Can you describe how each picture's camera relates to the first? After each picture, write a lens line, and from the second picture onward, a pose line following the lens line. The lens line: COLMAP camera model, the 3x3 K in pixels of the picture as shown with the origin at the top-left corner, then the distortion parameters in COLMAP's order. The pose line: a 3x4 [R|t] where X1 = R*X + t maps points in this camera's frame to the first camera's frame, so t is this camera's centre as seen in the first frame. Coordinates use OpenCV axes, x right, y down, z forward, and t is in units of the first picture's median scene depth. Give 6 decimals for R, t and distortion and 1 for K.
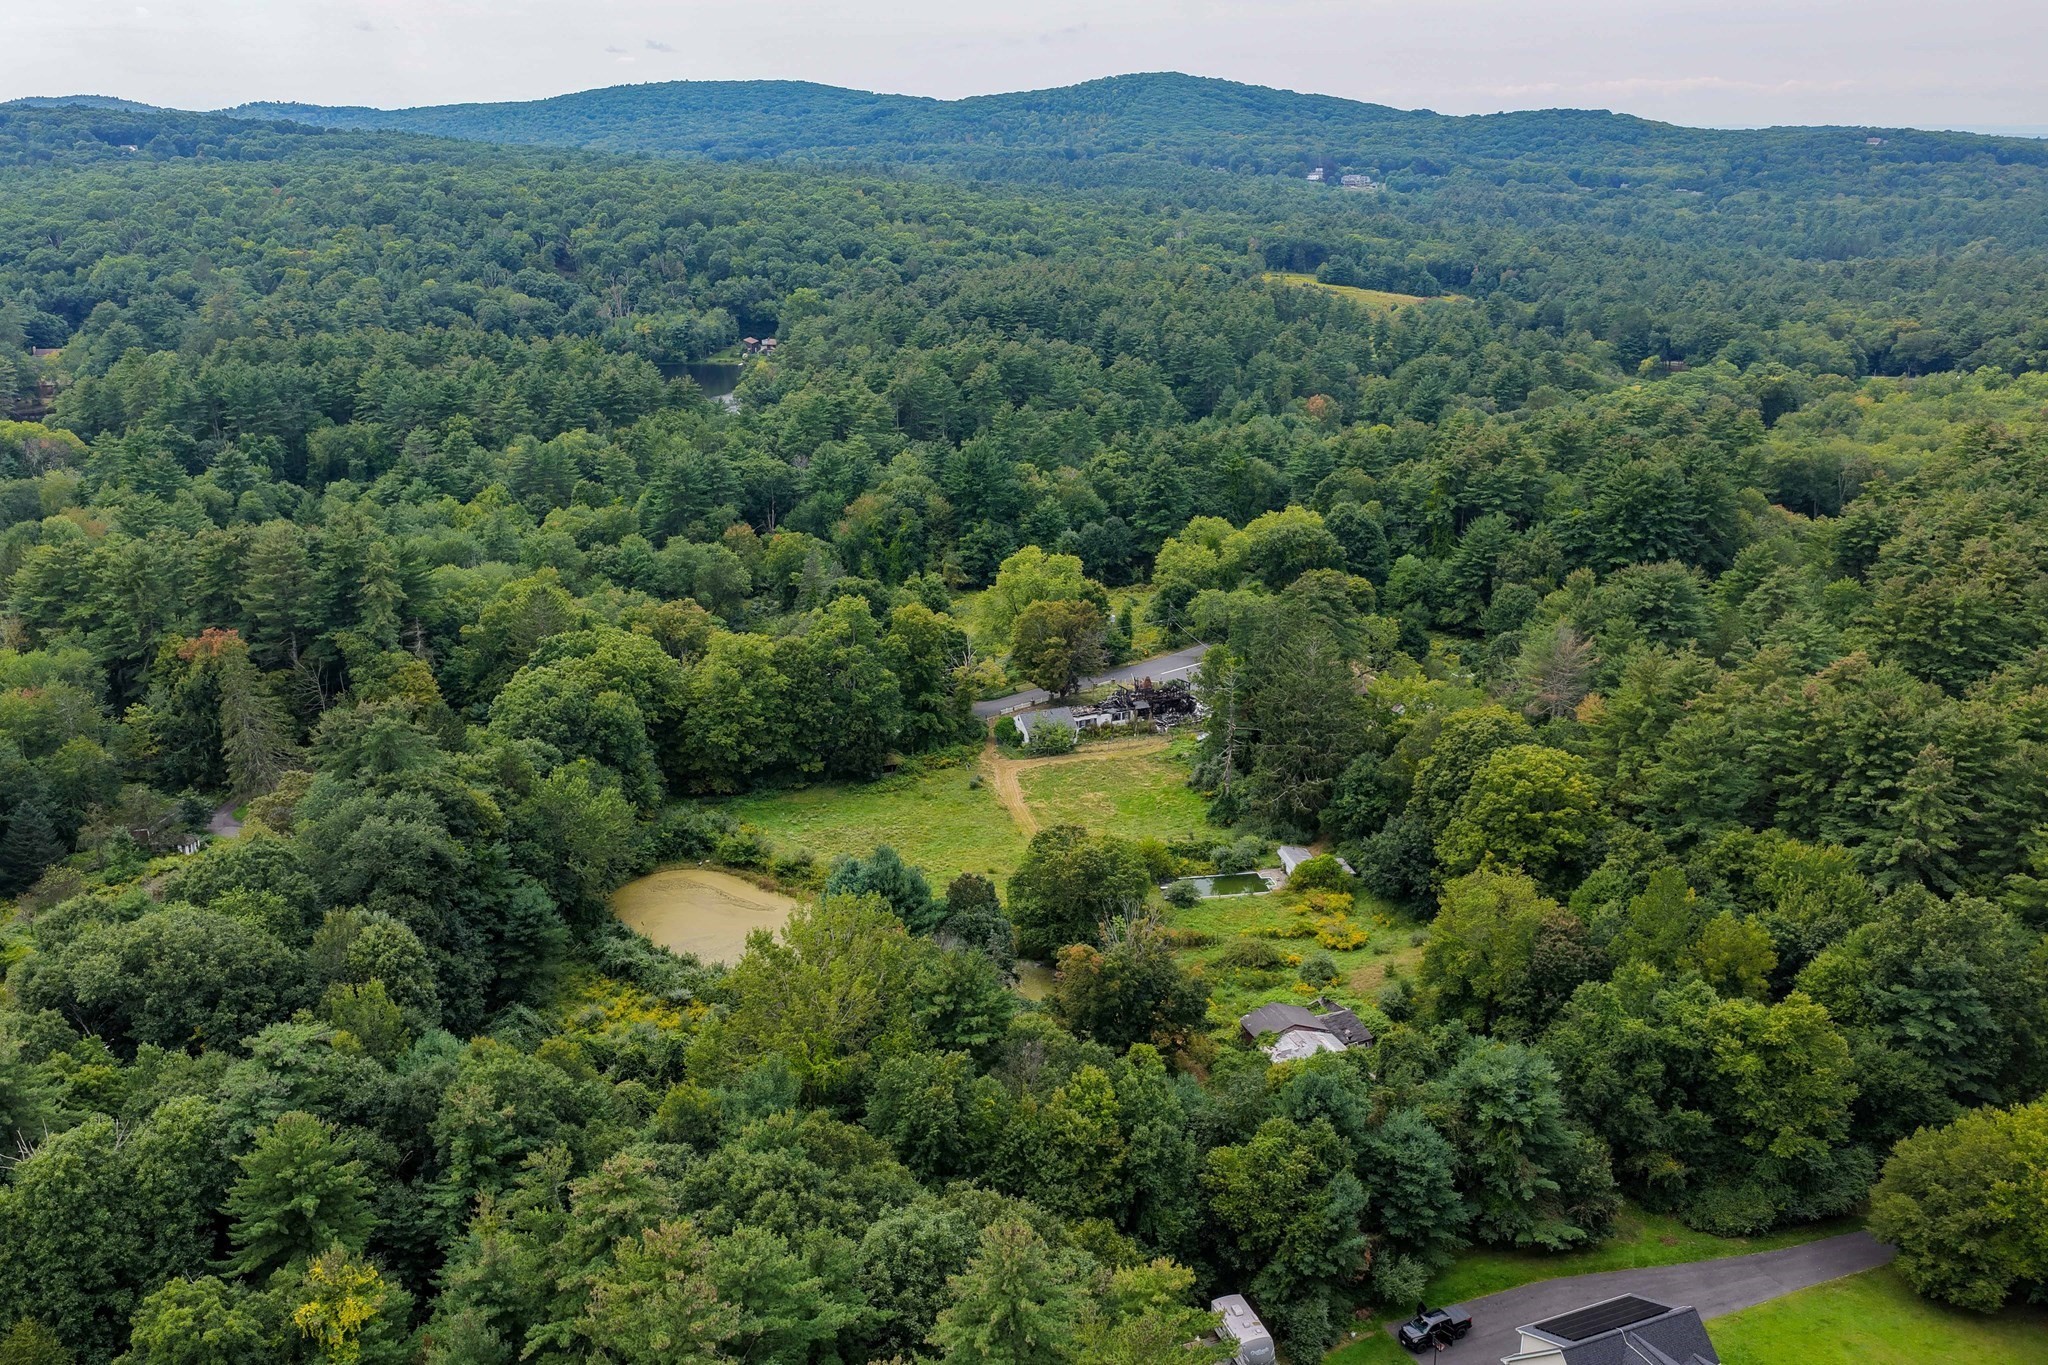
lens RADIAL K [[1699.8, 0, 1020.0], [0, 1699.8, 677.3], [0, 0, 1]] dist [-0.015432, 0.037125]
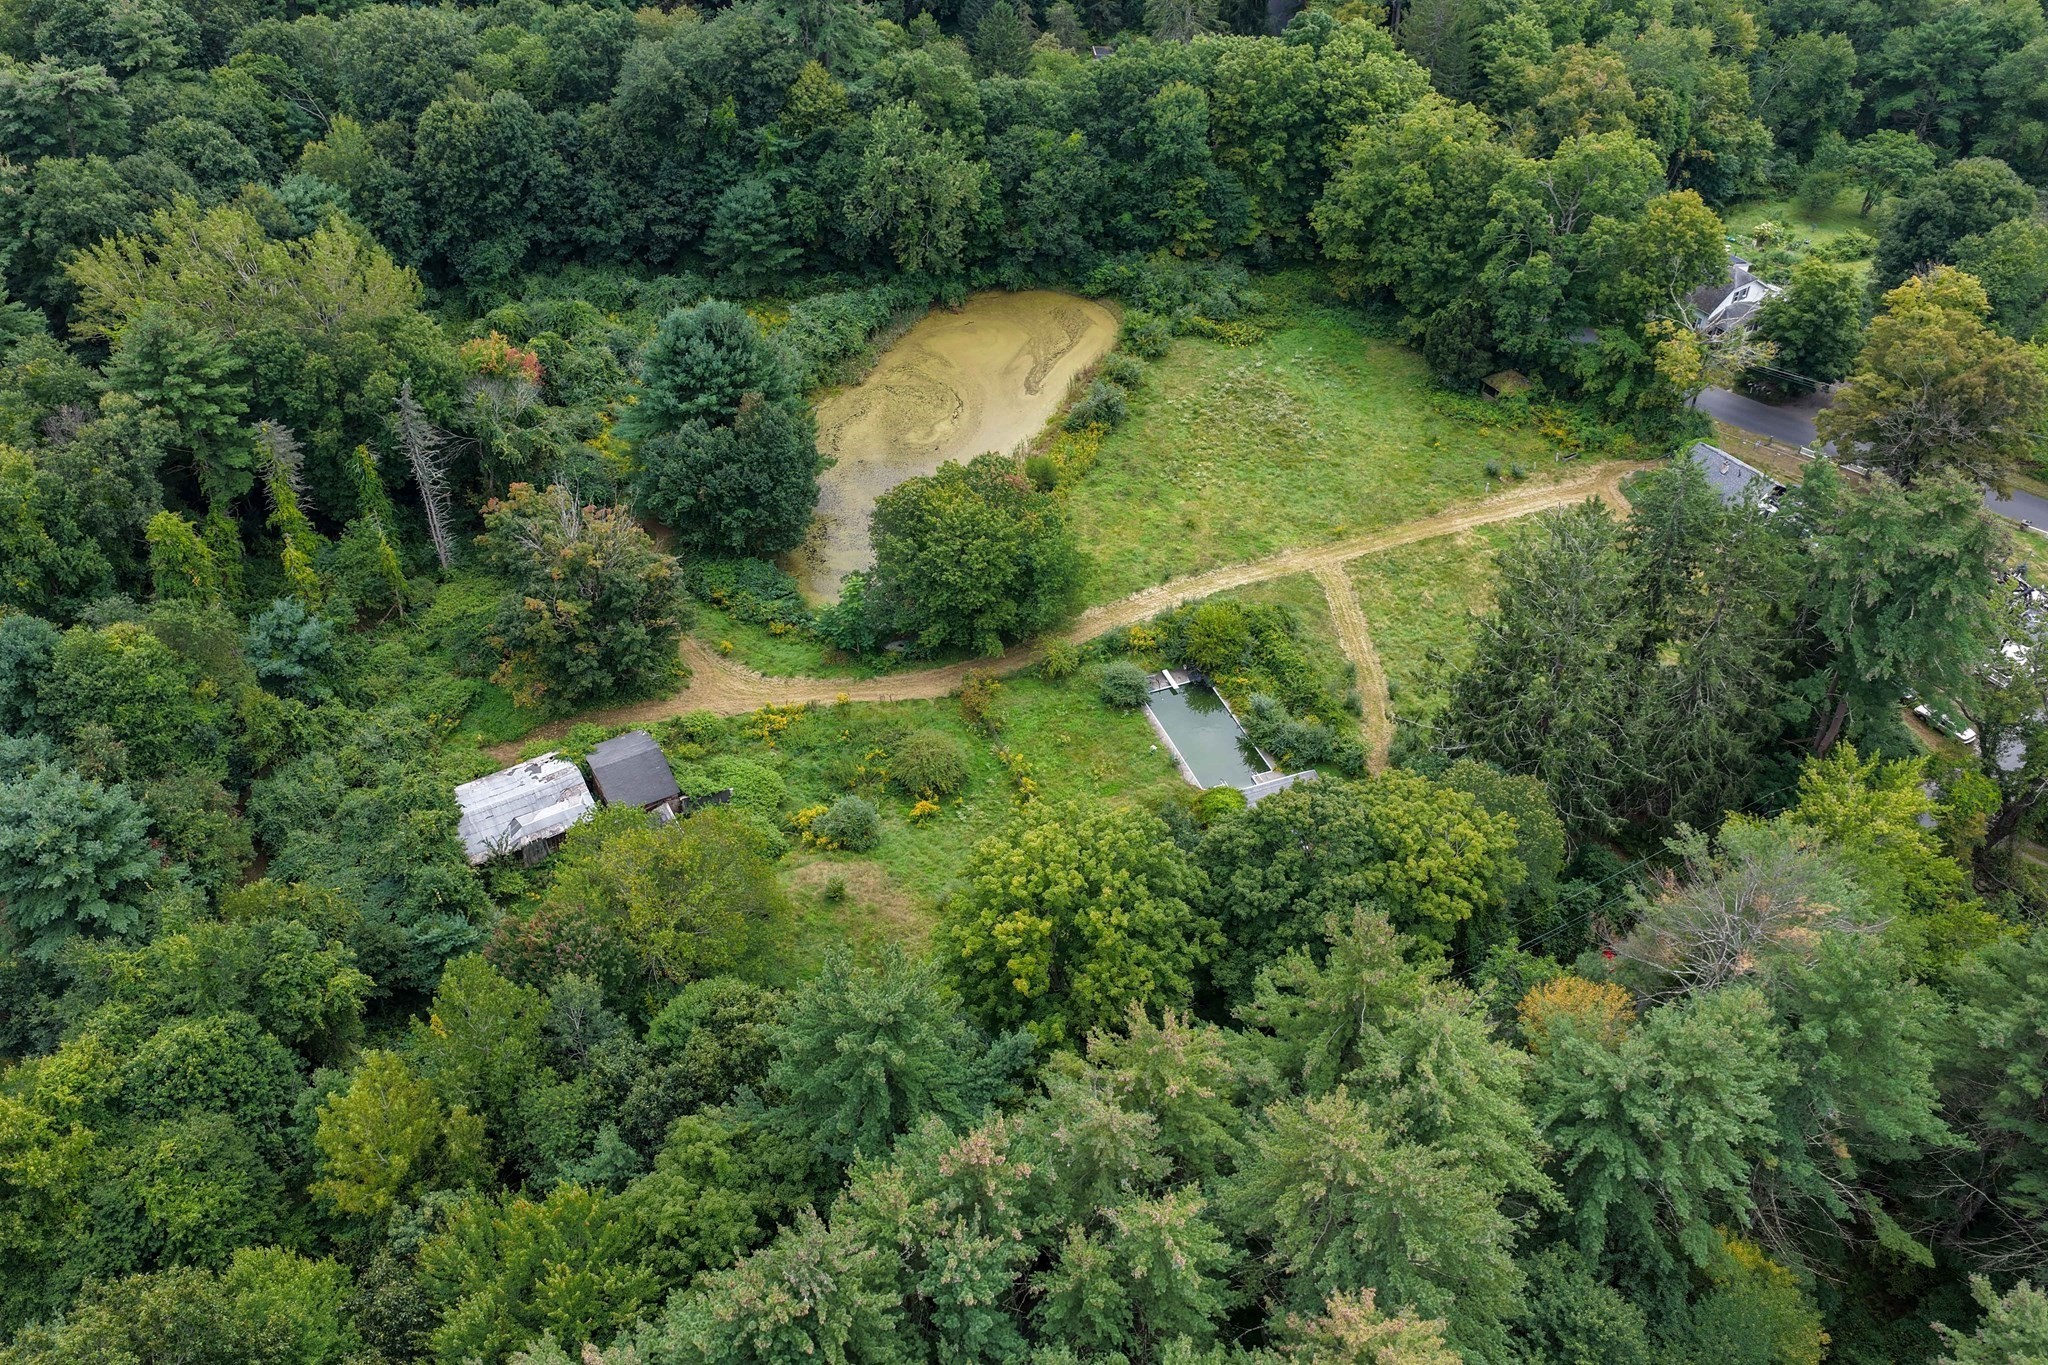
lens RADIAL K [[1699.8, 0, 1020.0], [0, 1699.8, 677.3], [0, 0, 1]] dist [-0.015432, 0.037125]
pose [[0.190292, 0.641337, -0.743287, 0.152153], [-0.299795, 0.758918, 0.578072, -0.063910], [0.934832, 0.112832, 0.336686, 0.197992]]
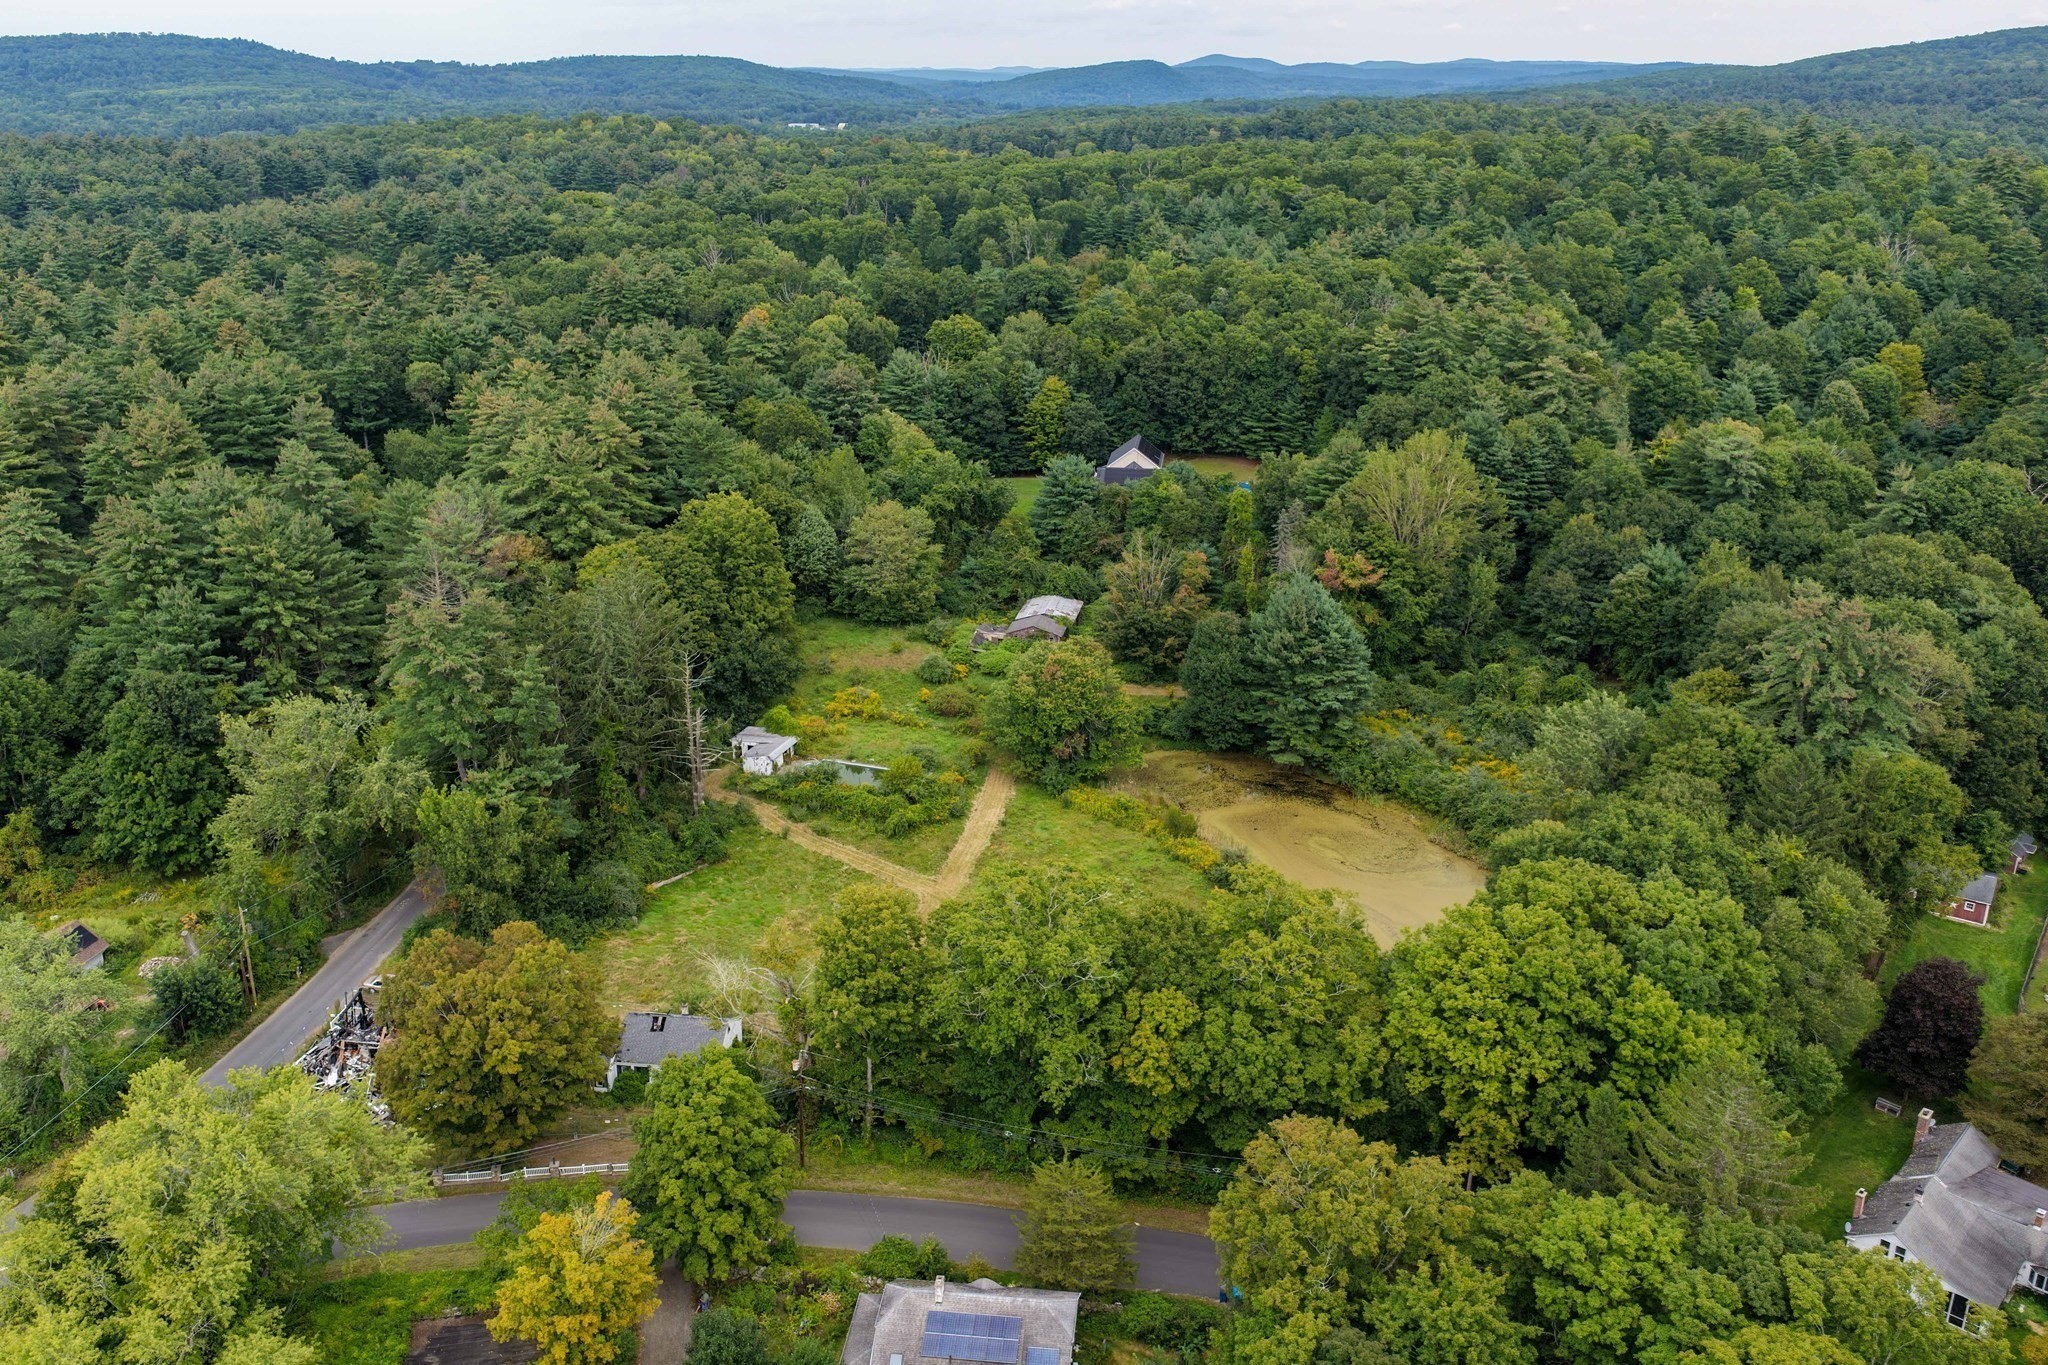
lens RADIAL K [[1699.8, 0, 1020.0], [0, 1699.8, 677.3], [0, 0, 1]] dist [-0.015432, 0.037125]
pose [[-0.868141, -0.169604, 0.466439, -0.101143], [0.147966, 0.808619, 0.569422, -0.115466], [-0.473747, 0.563356, -0.676900, 0.421920]]
